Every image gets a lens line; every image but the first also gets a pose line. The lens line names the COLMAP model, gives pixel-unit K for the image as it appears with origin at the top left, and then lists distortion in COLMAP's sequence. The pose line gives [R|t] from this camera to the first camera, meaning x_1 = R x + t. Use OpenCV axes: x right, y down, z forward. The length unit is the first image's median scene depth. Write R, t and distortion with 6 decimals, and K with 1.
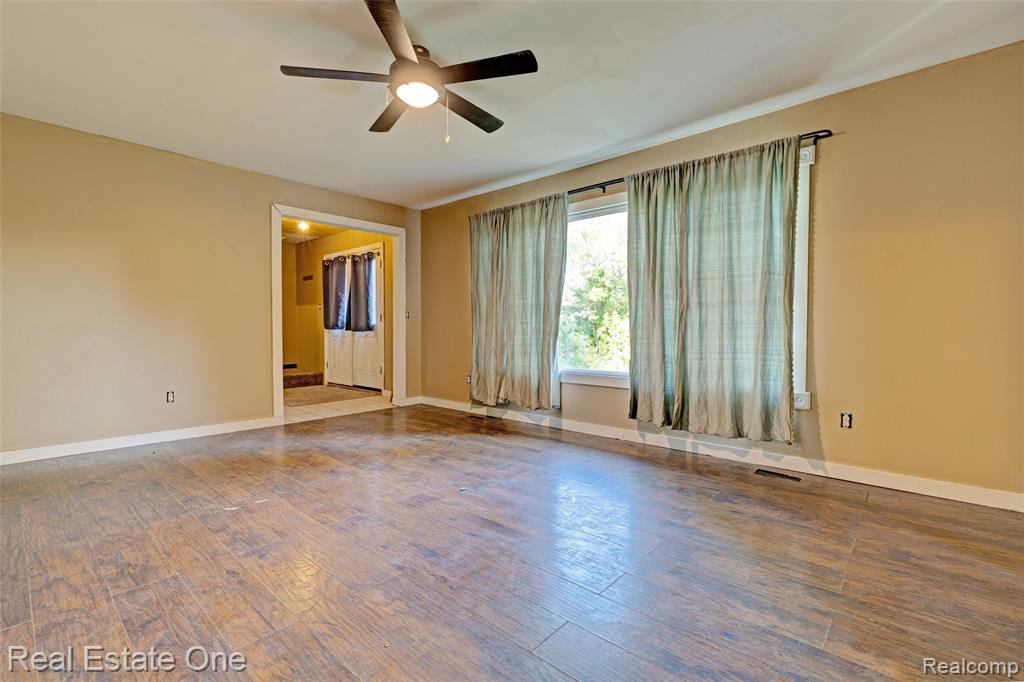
lens RADIAL K [[444.8, 0, 515.5], [0, 444.8, 336.7], [0, 0, 1]] dist [-0.001456, -0.000402]
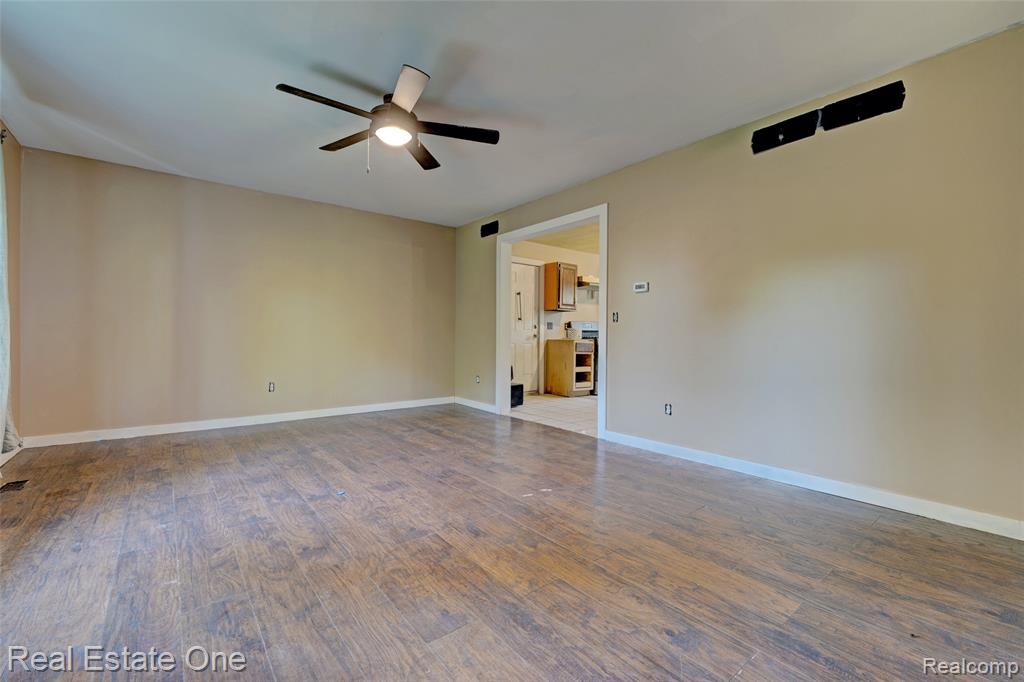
lens RADIAL K [[444.8, 0, 515.5], [0, 444.8, 336.7], [0, 0, 1]] dist [-0.001456, -0.000402]
pose [[-0.984882, -0.010338, 0.172917, -0.608976], [-0.007338, 0.999811, 0.017981, -0.027393], [-0.173071, 0.016440, -0.984772, 1.731297]]
